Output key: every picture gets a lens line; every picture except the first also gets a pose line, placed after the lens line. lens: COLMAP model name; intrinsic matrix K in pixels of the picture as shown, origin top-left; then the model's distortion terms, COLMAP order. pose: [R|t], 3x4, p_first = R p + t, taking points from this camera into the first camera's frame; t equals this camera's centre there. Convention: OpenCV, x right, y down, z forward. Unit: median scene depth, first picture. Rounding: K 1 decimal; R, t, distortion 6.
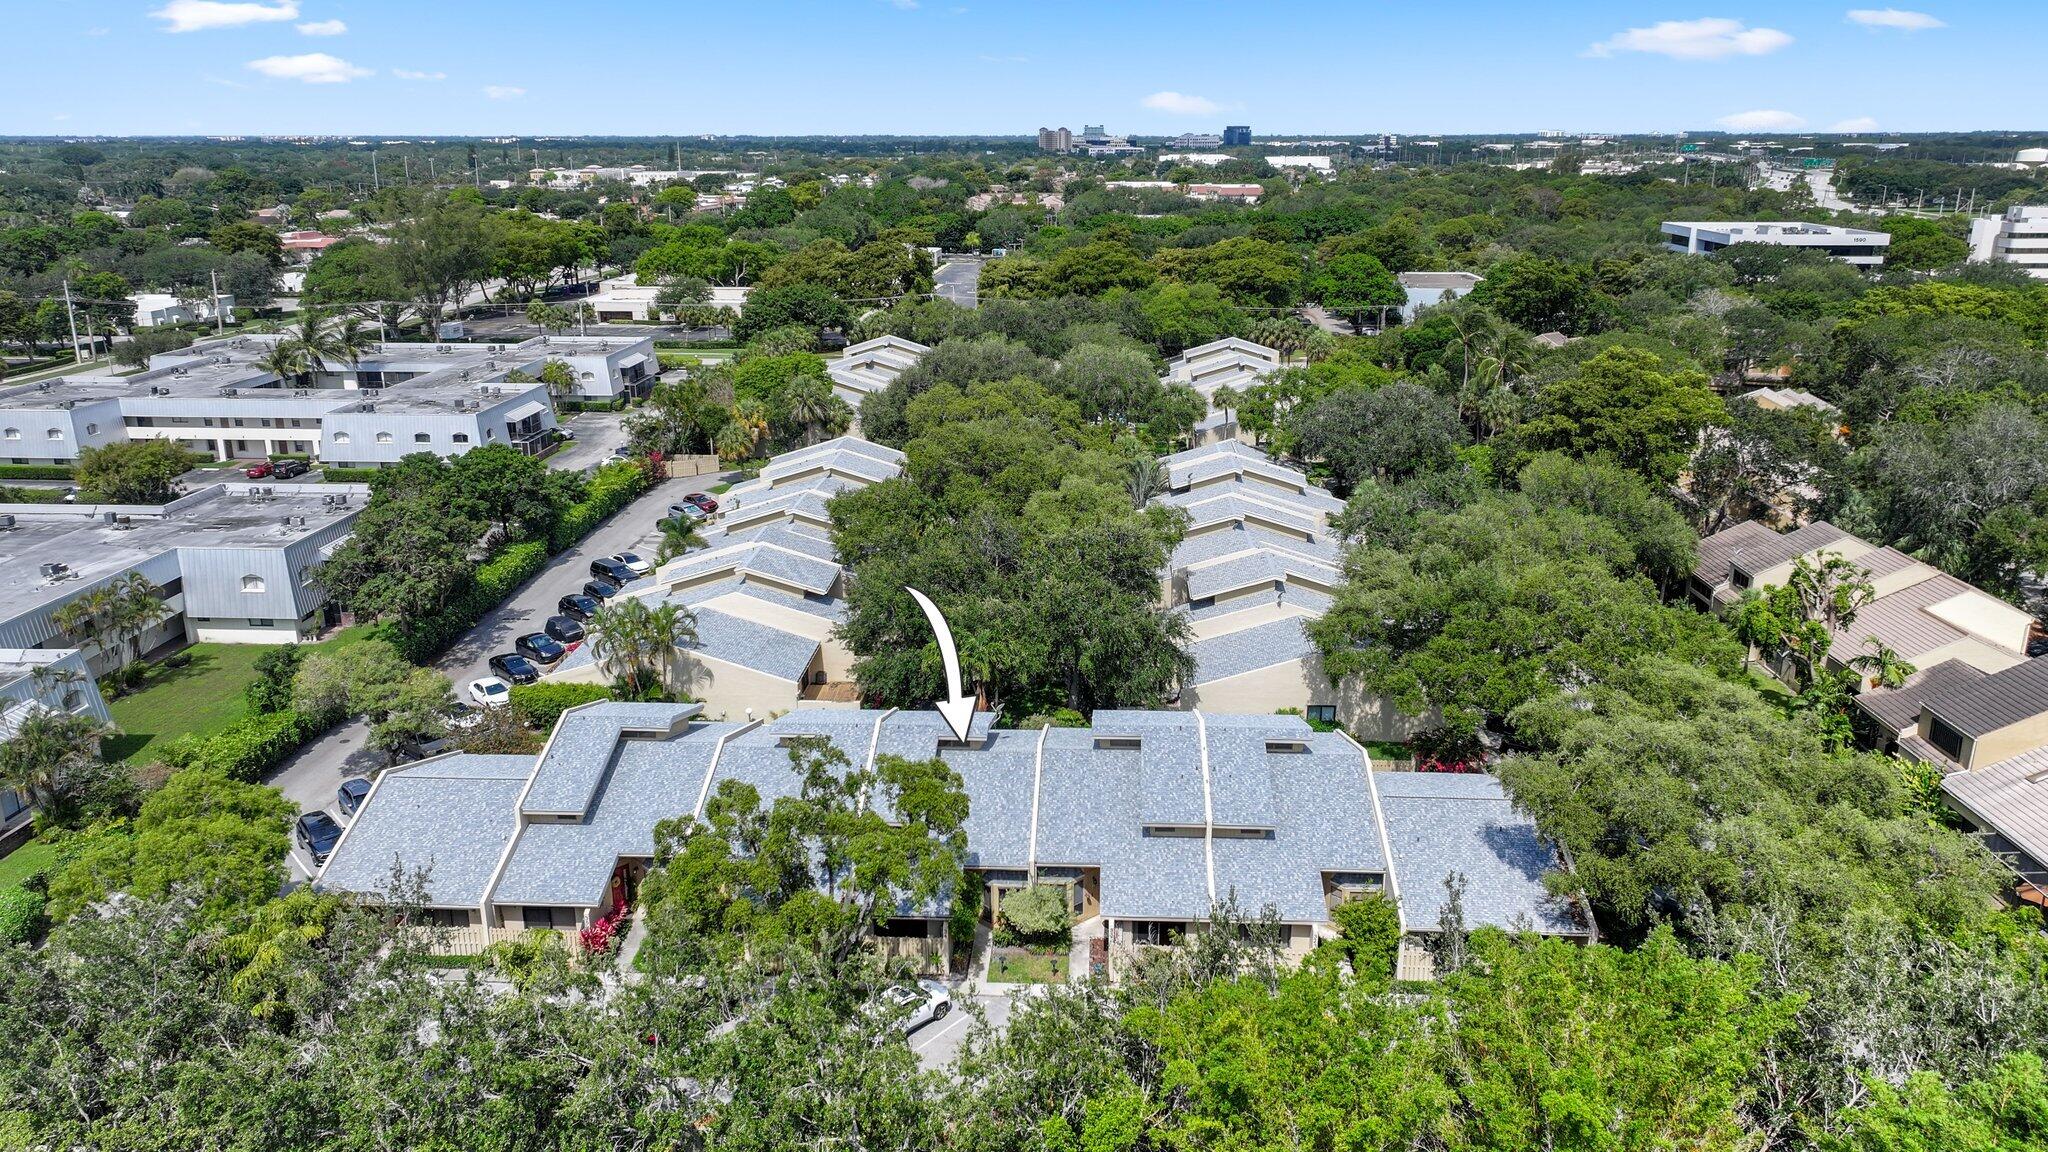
lens RADIAL K [[1673.1, 0, 1024.0], [0, 1673.1, 576.0], [0, 0, 1]] dist [-0.001272, -0.007955]
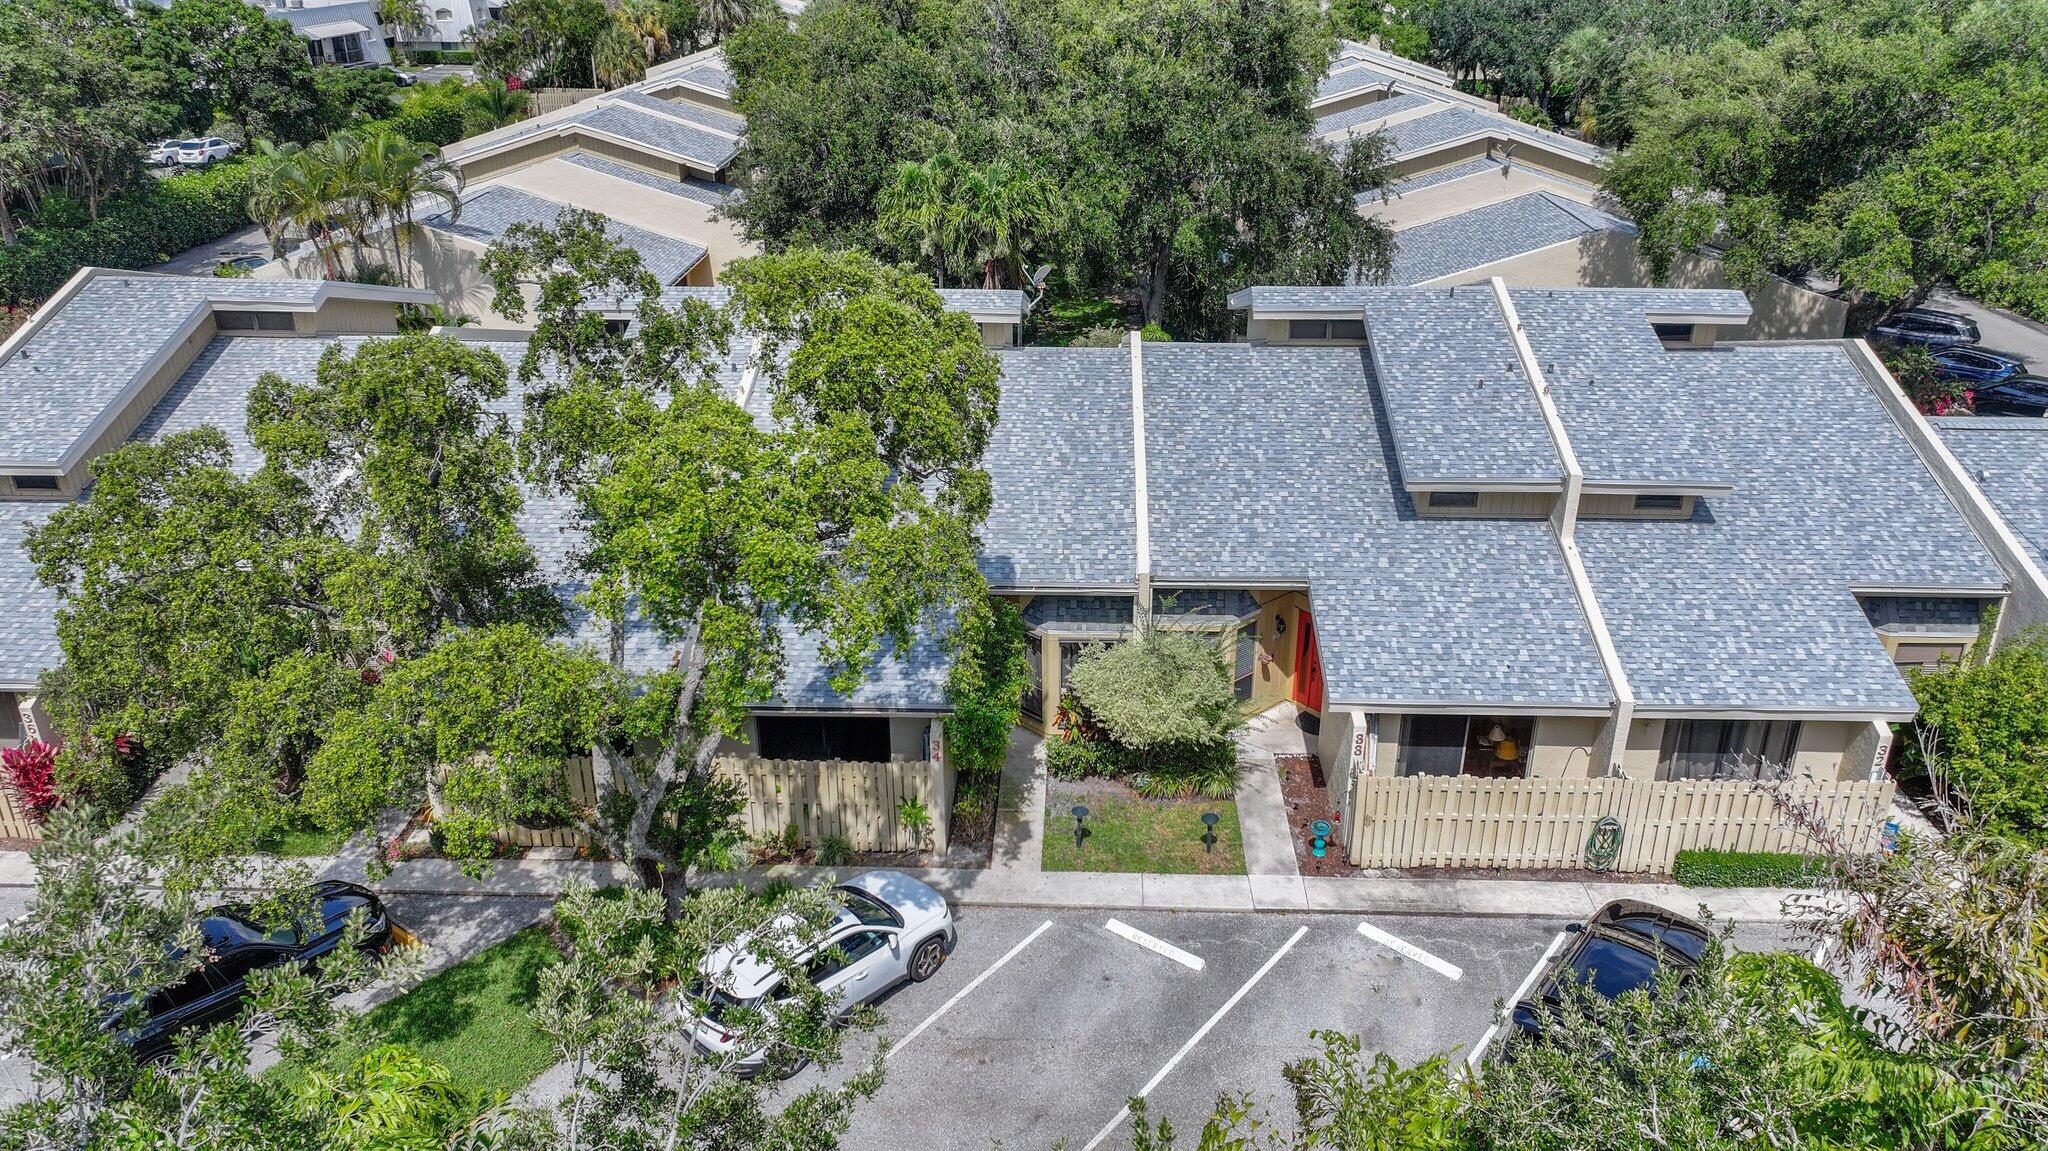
lens RADIAL K [[1673.1, 0, 1024.0], [0, 1673.1, 575.5], [0, 0, 1]] dist [-0.001272, -0.007955]
pose [[0.999872, -0.006777, 0.014475, -0.030561], [0.005019, 0.992973, 0.118237, 0.122779], [-0.015174, -0.118149, 0.992880, 0.596138]]
